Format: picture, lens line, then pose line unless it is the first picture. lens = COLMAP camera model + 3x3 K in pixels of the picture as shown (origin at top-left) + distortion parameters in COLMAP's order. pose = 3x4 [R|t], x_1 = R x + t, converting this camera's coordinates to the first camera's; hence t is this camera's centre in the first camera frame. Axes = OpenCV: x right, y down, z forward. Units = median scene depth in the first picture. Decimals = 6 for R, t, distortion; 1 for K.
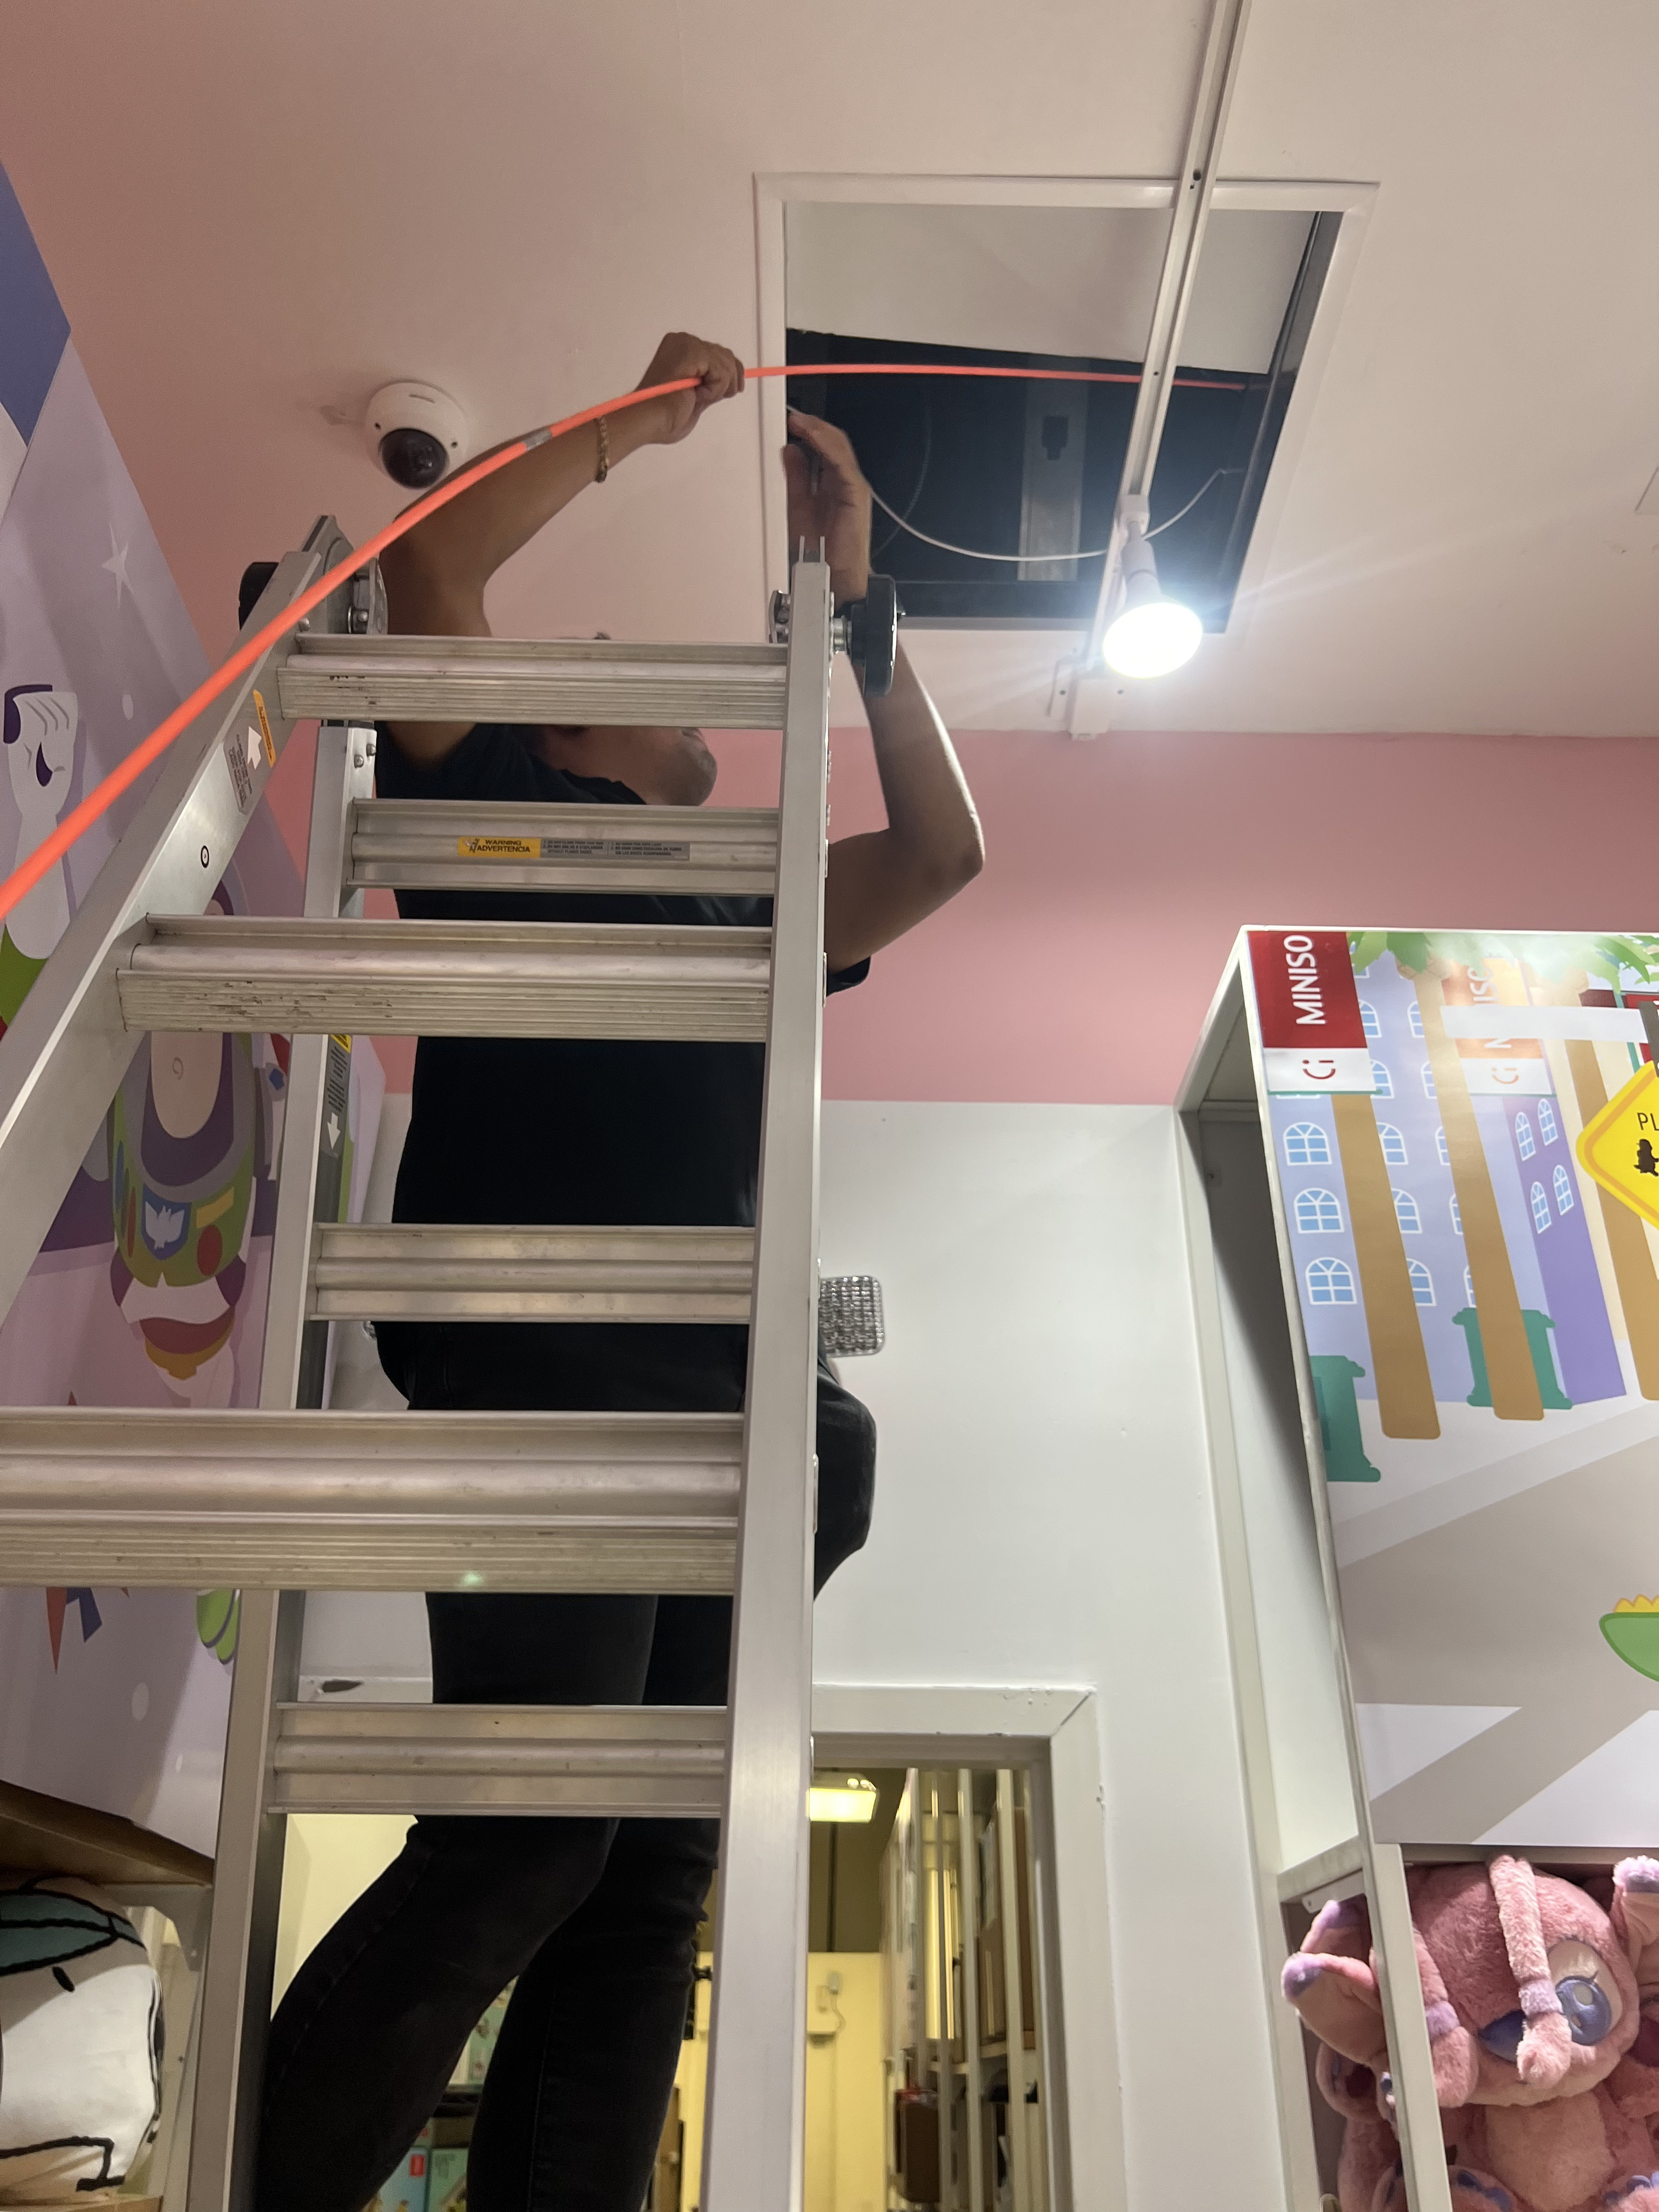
lens RADIAL K [[1666.9, 0, 841.4], [0, 1666.9, 1111.3], [0, 0, 1]] dist [0.013878, -0.013402]
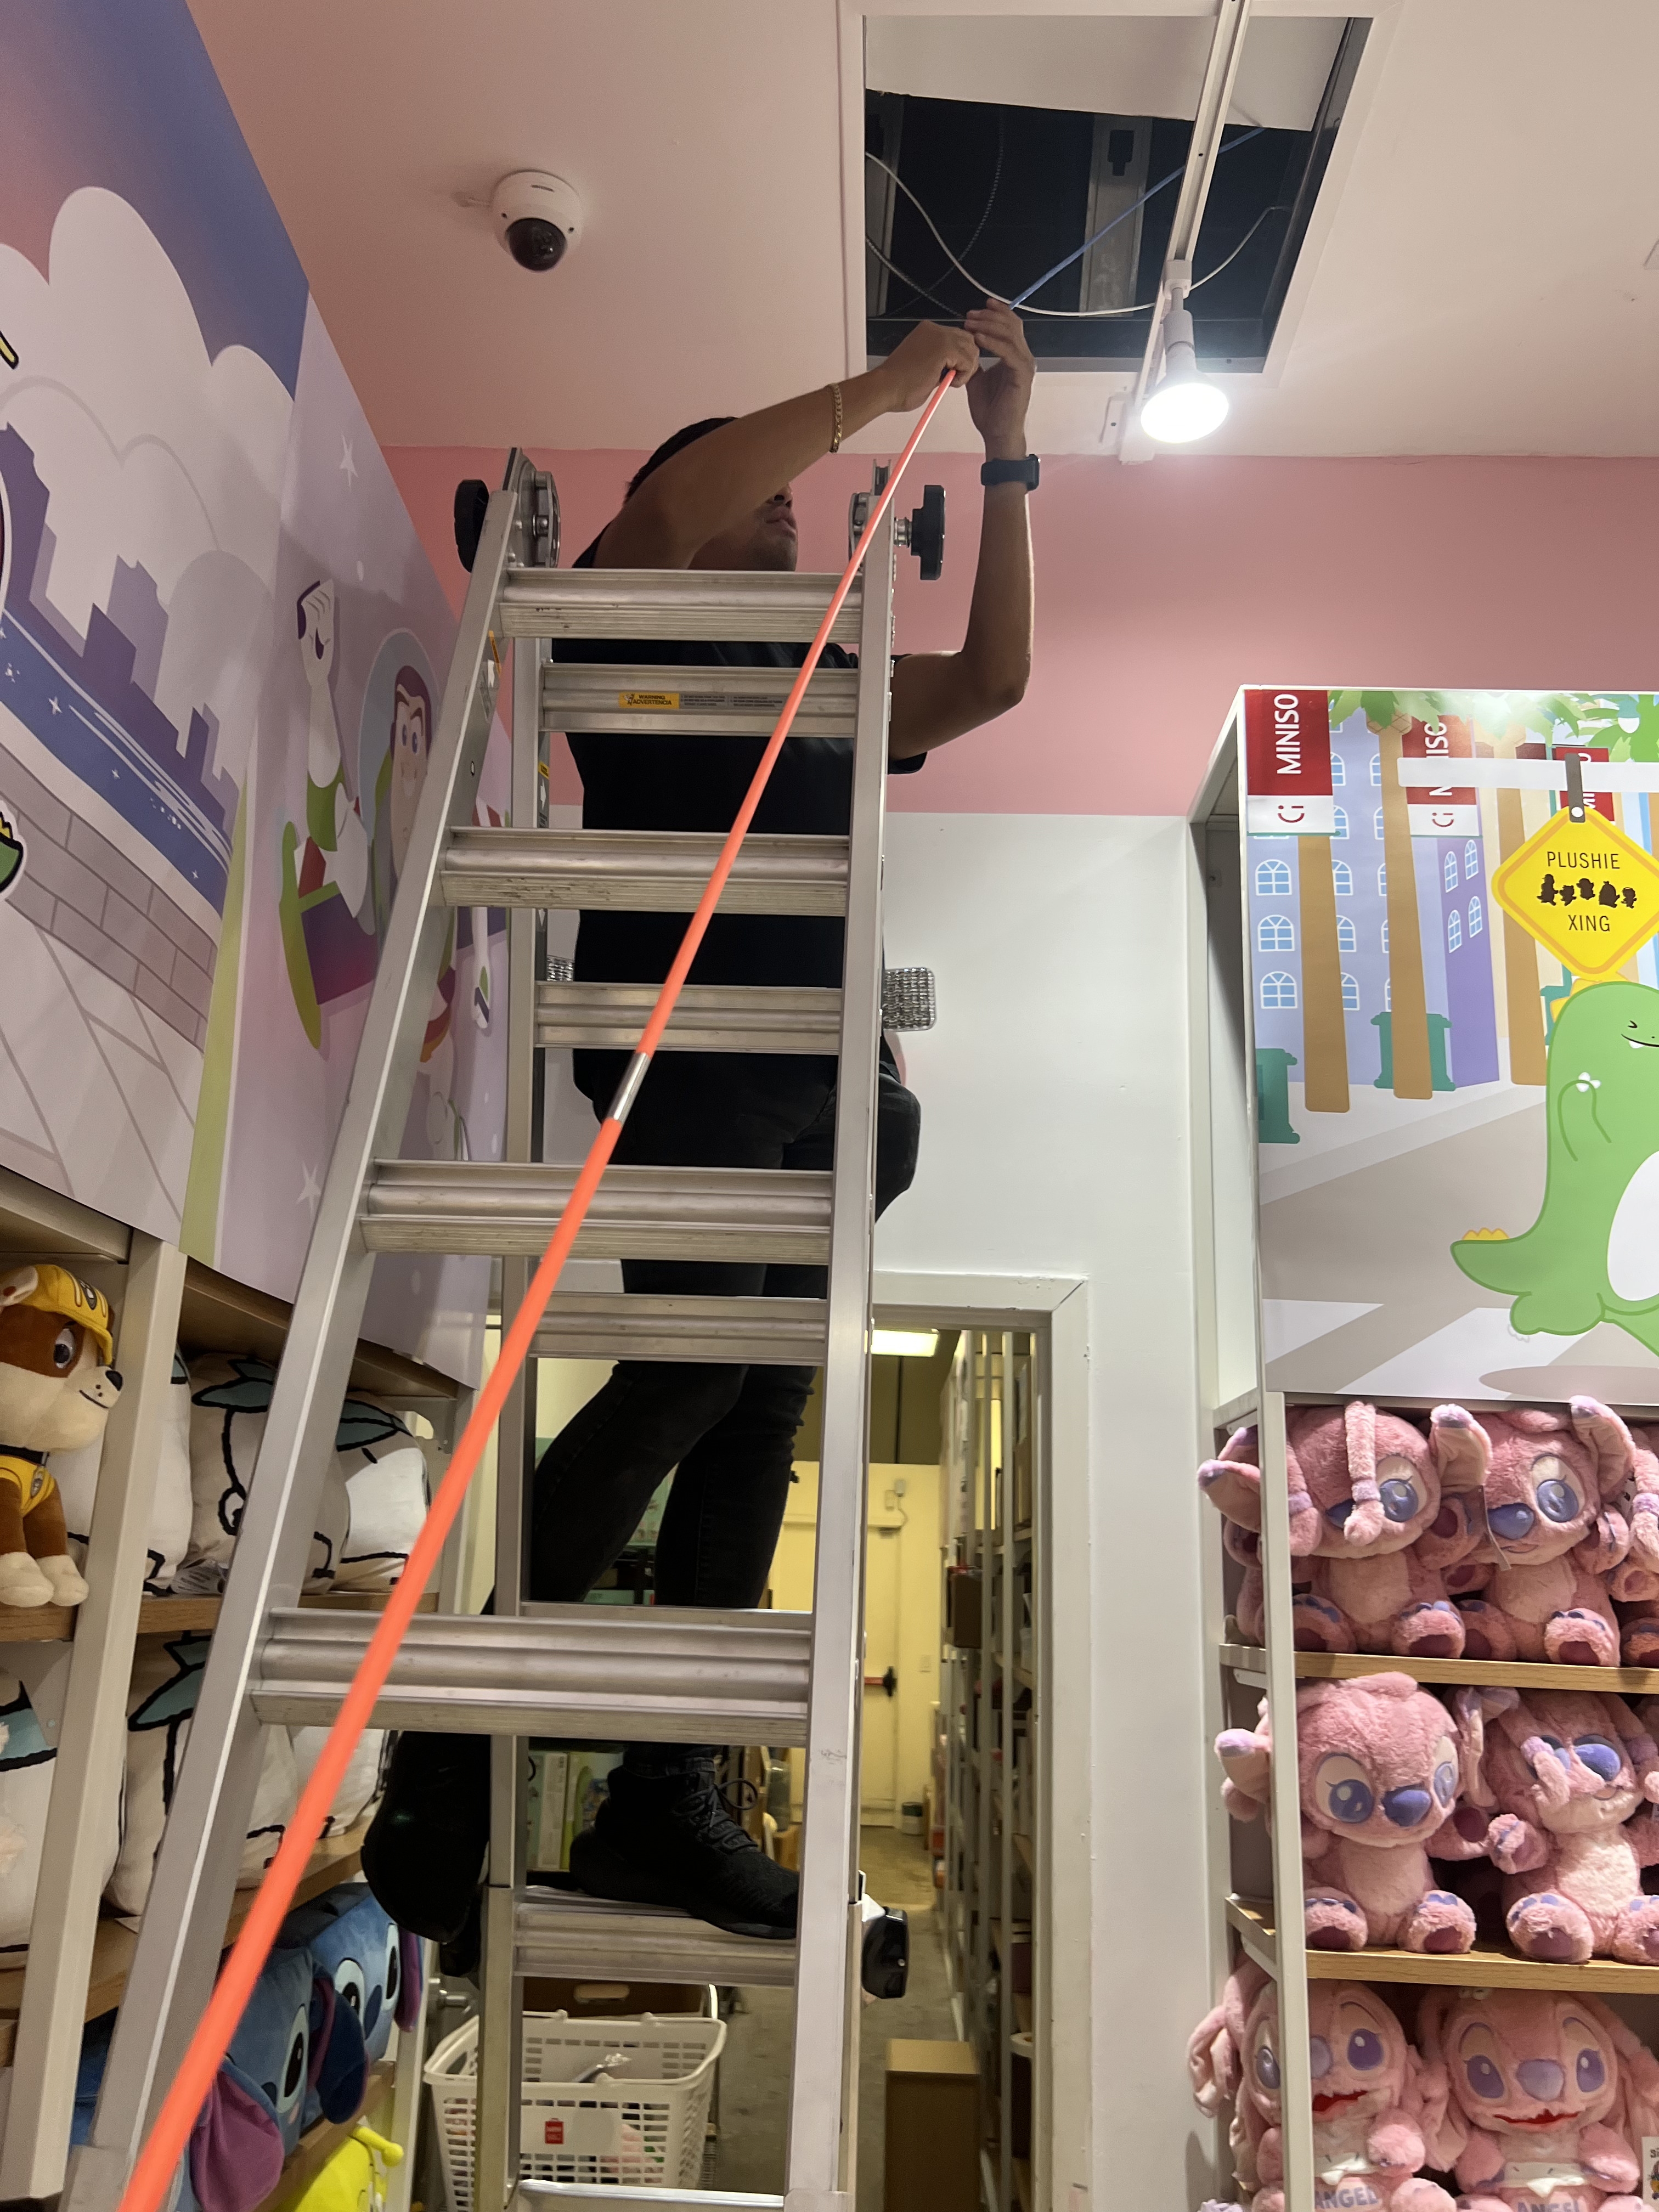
lens RADIAL K [[1723.1, 0, 824.4], [0, 1723.1, 1116.4], [0, 0, 1]] dist [0.012670, -0.000588]
pose [[0.998505, 0.015082, -0.052533, 0.011697], [-0.000755, 0.964889, 0.262656, -0.149004], [0.054650, -0.262224, 0.963458, -0.321767]]
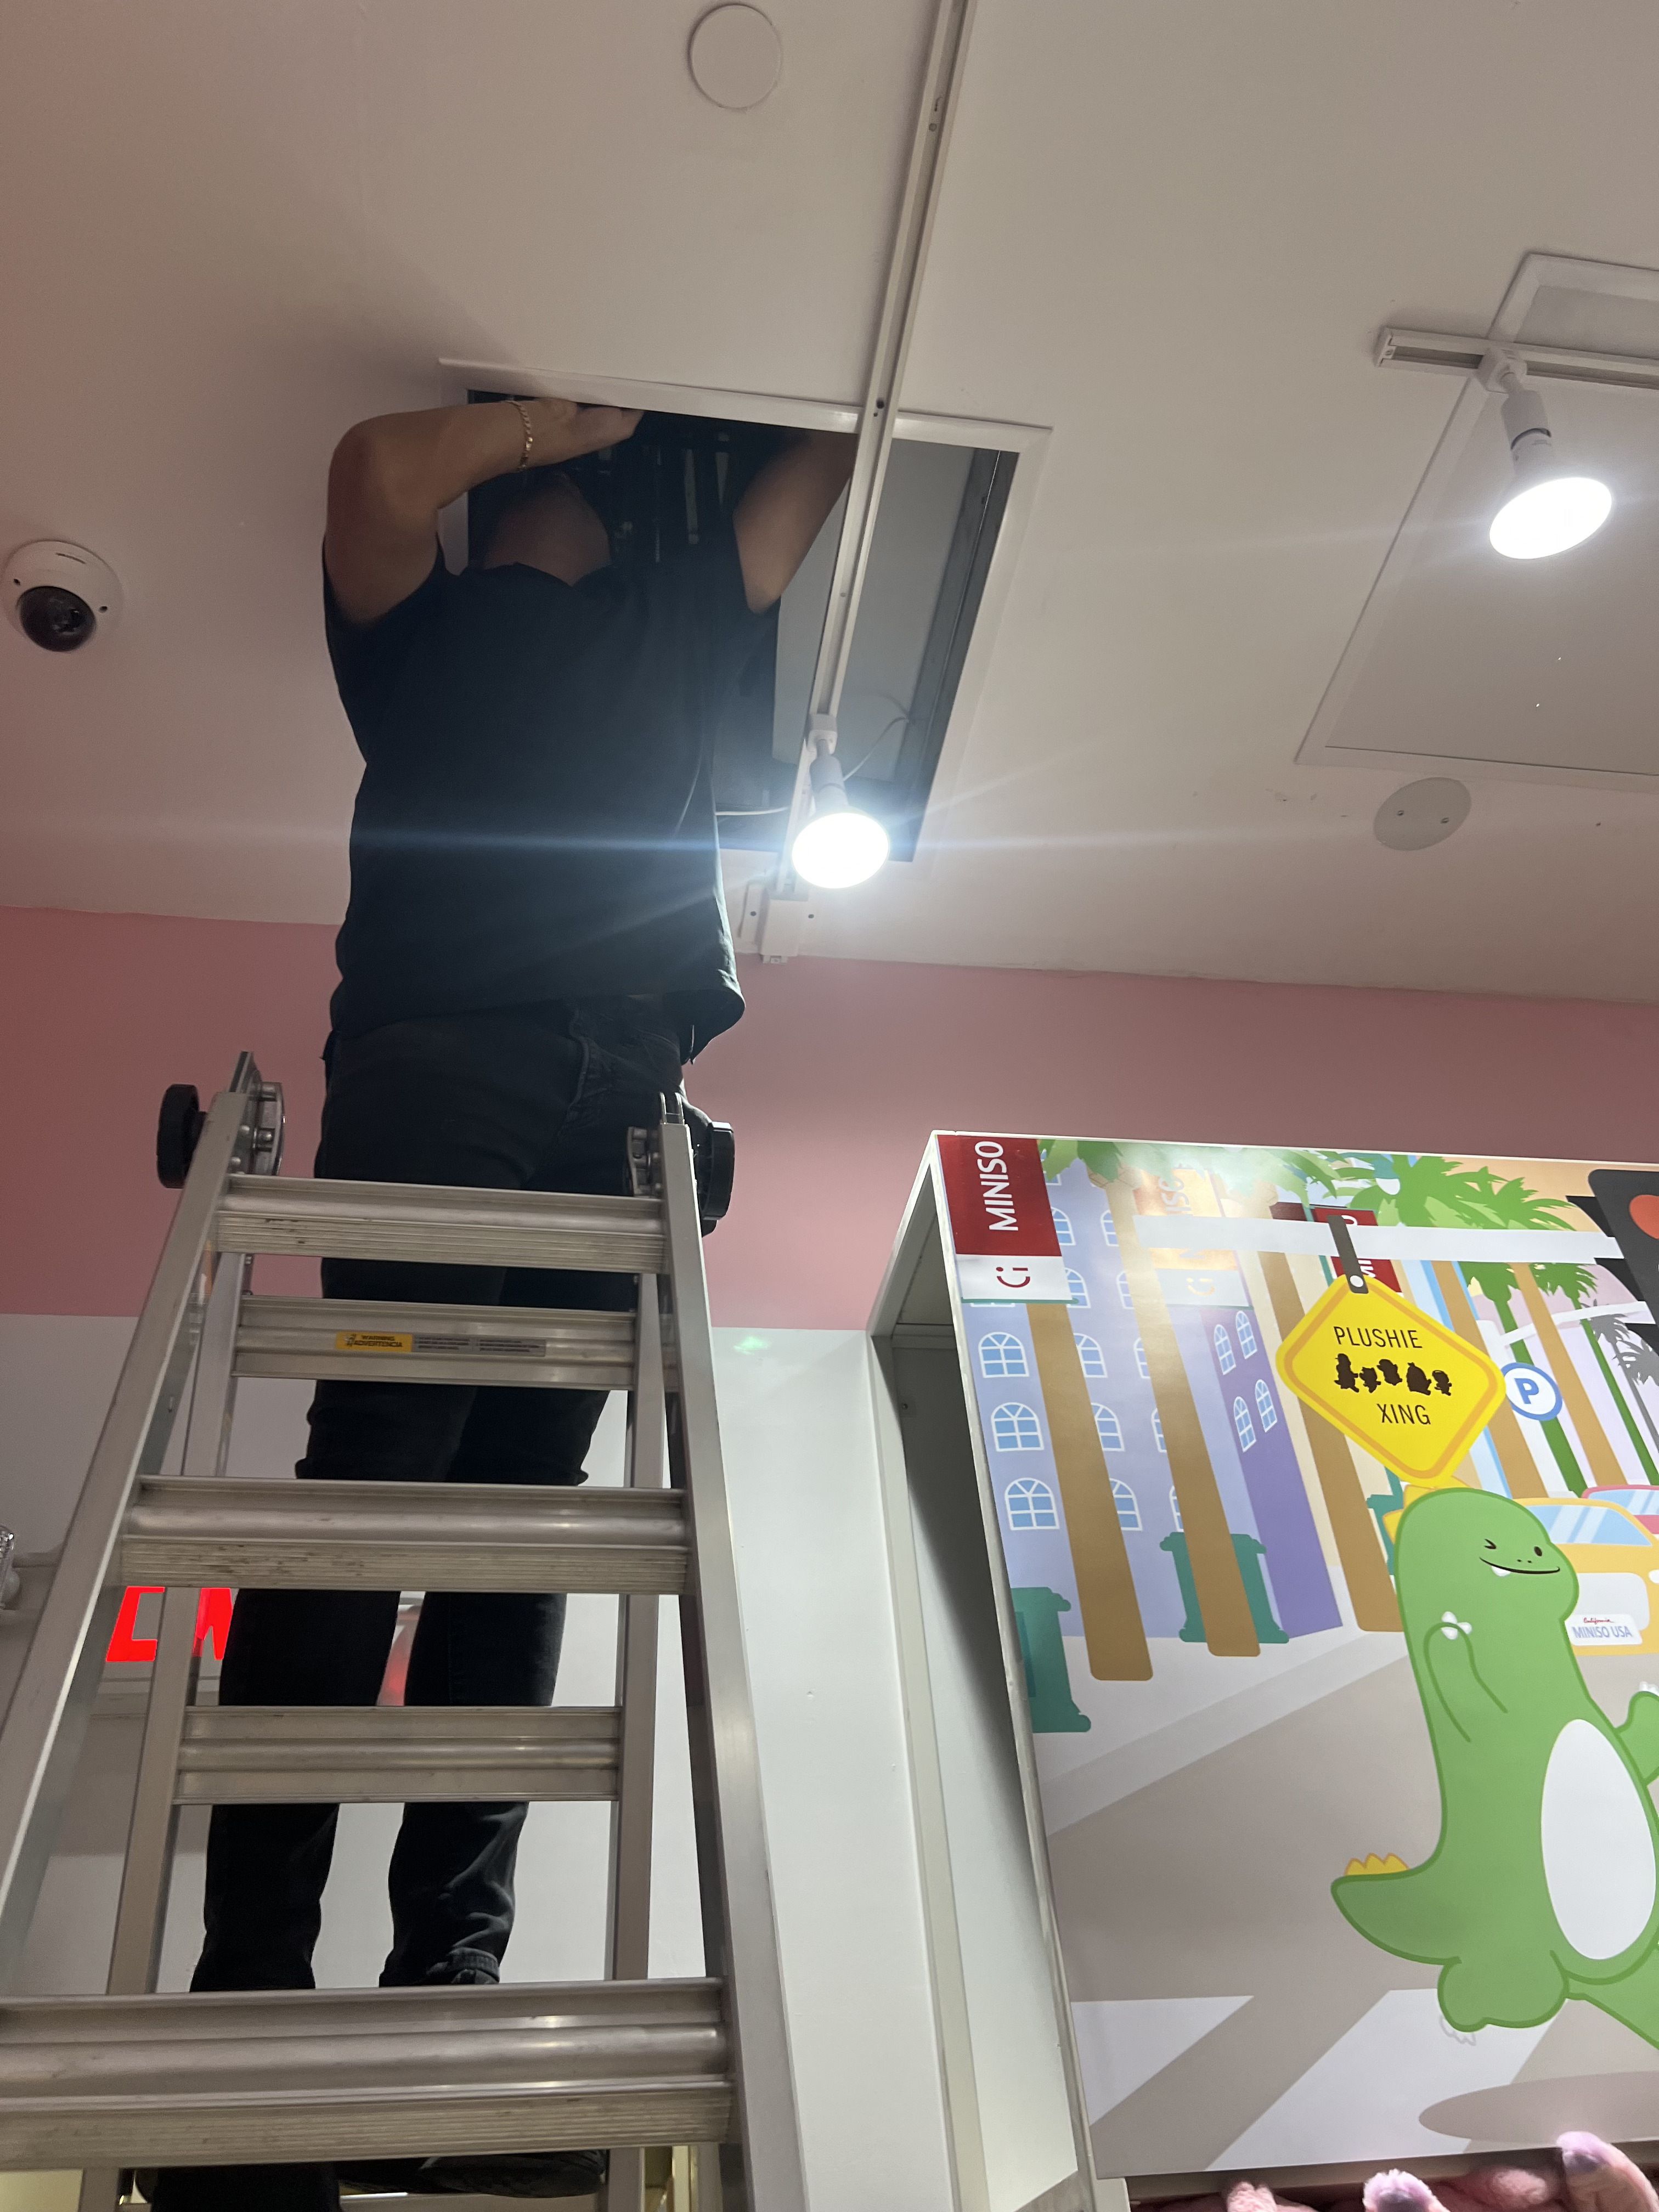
lens RADIAL K [[1657.6, 0, 825.3], [0, 1657.6, 1097.5], [0, 0, 1]] dist [0.037298, -0.054337]
pose [[0.986251, 0.030209, 0.162469, 0.027054], [0.000057, 0.983088, -0.183136, 0.047856], [-0.165254, 0.180627, 0.969569, 0.094422]]
